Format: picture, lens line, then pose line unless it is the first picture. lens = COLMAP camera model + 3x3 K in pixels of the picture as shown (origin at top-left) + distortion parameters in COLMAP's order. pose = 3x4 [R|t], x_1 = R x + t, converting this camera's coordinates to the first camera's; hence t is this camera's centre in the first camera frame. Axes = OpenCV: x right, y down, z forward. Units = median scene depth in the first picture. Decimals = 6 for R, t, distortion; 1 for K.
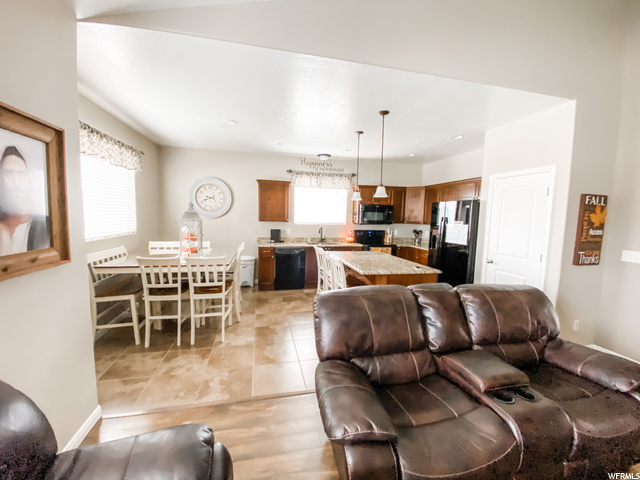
lens RADIAL K [[259.2, 0, 316.2], [0, 259.2, 238.6], [0, 0, 1]] dist [-0.004124, -0.000686]
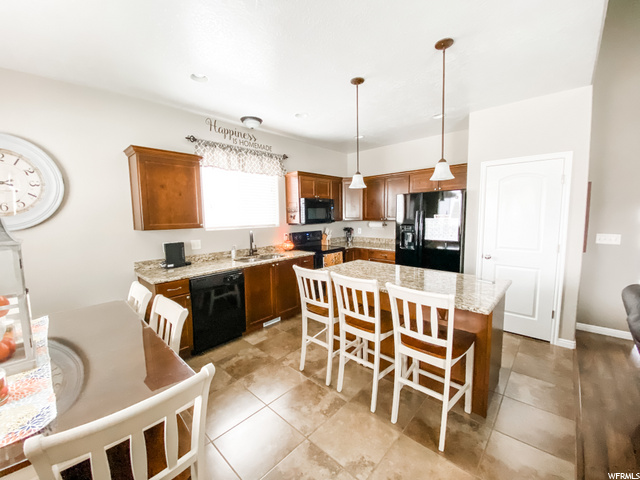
lens RADIAL K [[259.2, 0, 323.8], [0, 259.2, 239.8], [0, 0, 1]] dist [-0.004124, -0.000686]
pose [[0.821307, -0.090932, 0.563193, -0.203256], [0.085387, 0.995689, 0.036241, -0.035460], [-0.564060, 0.018325, 0.825531, 0.371818]]
